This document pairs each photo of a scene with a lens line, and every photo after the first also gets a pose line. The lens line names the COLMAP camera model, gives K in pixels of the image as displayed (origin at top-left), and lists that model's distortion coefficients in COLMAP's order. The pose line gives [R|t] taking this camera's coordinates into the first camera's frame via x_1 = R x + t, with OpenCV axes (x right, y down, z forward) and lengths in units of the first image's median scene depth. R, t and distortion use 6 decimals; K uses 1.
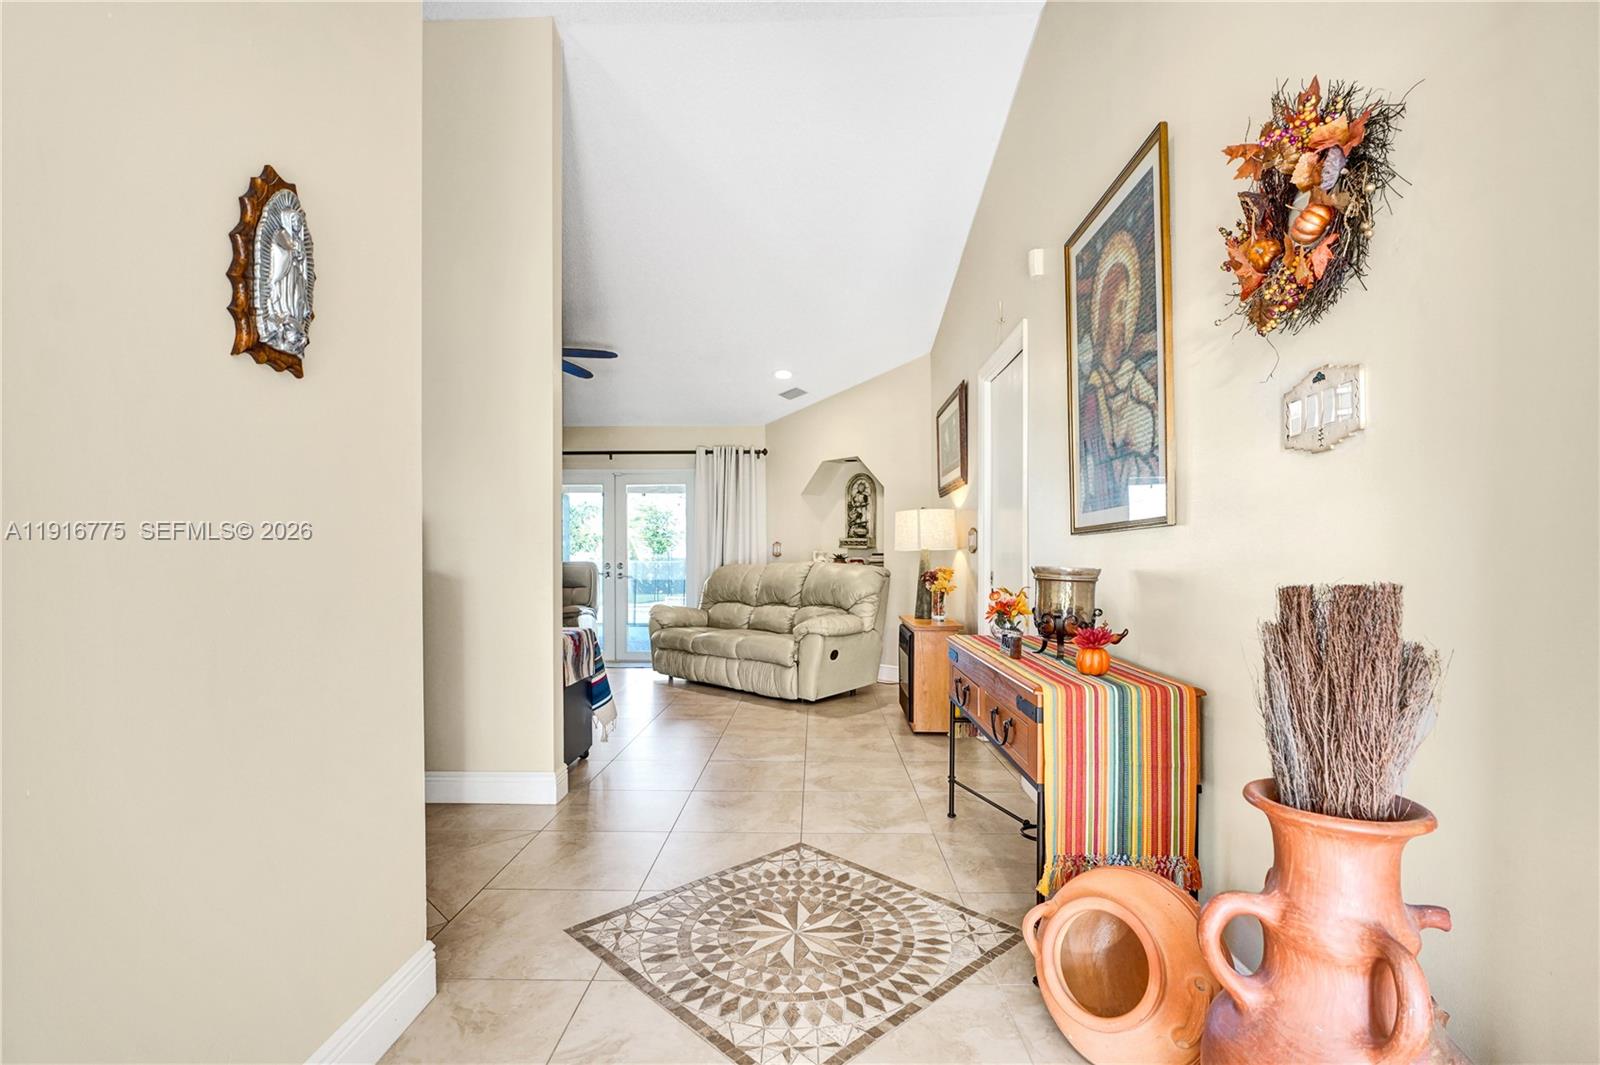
lens RADIAL K [[783.2, 0, 799.3], [0, 783.2, 540.1], [0, 0, 1]] dist [-0.001765, -0.000028]
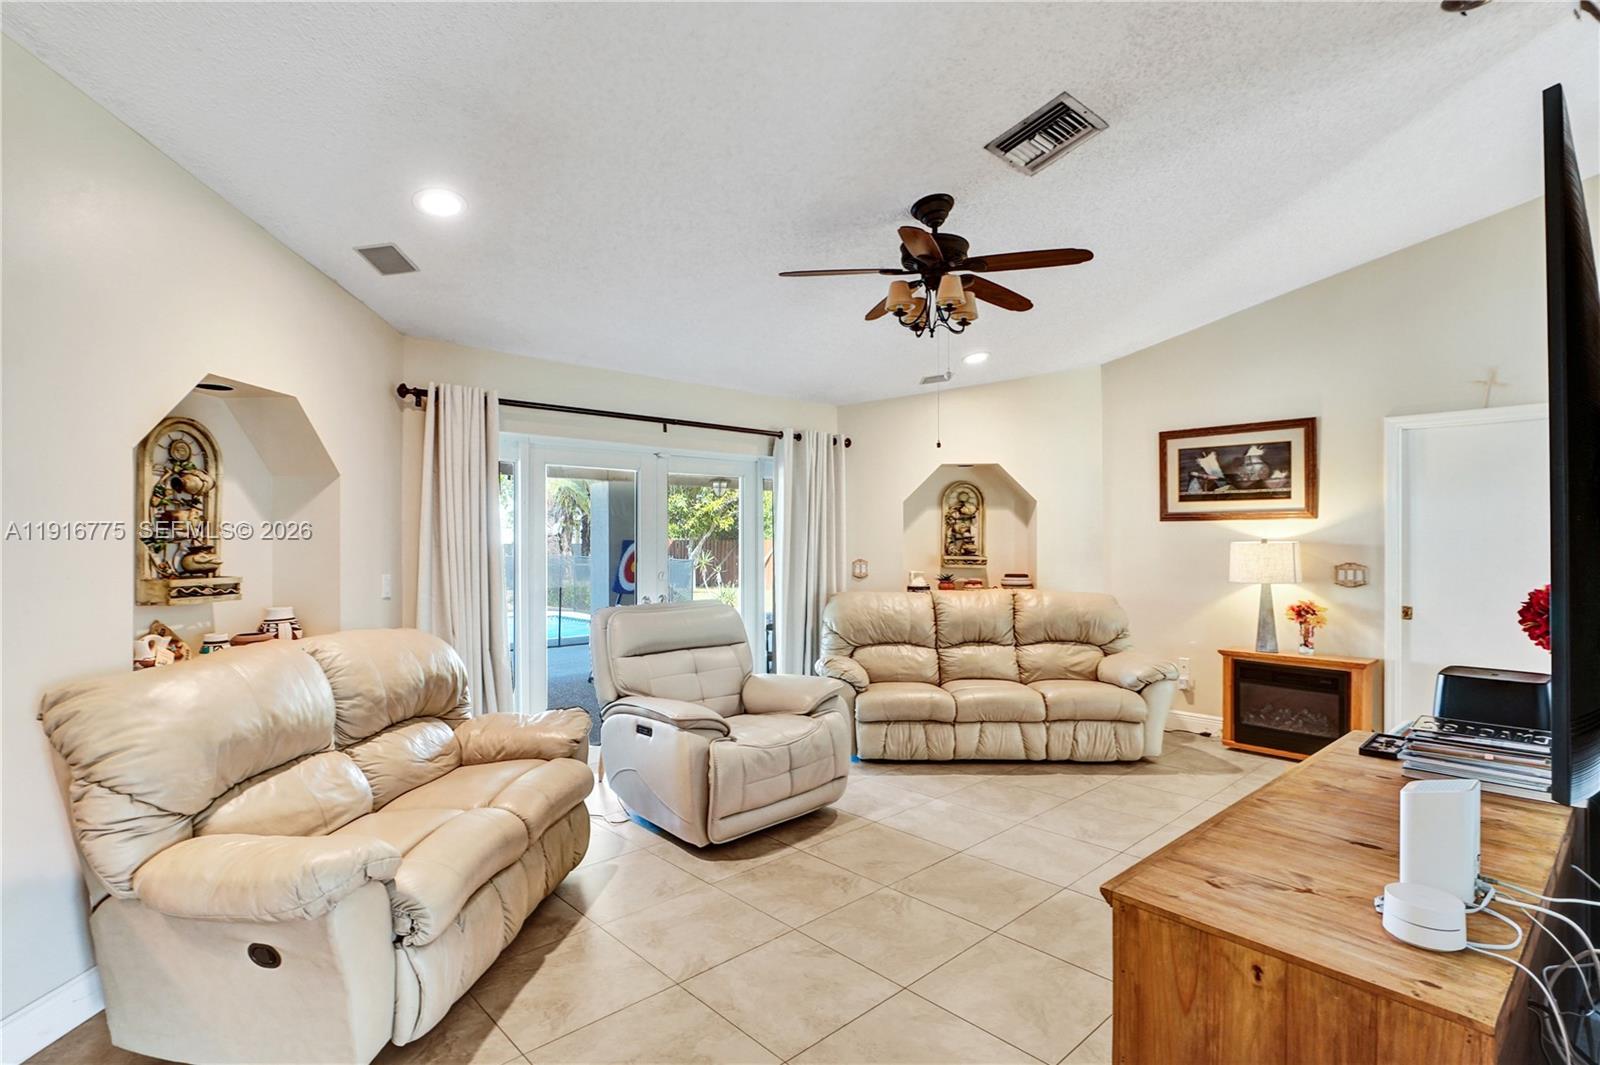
lens RADIAL K [[783.2, 0, 799.3], [0, 783.2, 540.1], [0, 0, 1]] dist [-0.001765, -0.000028]
pose [[0.699767, 0.004456, 0.714357, -0.630747], [-0.021998, 0.999641, 0.015314, -0.028223], [-0.714032, -0.026431, 0.699614, 0.488937]]
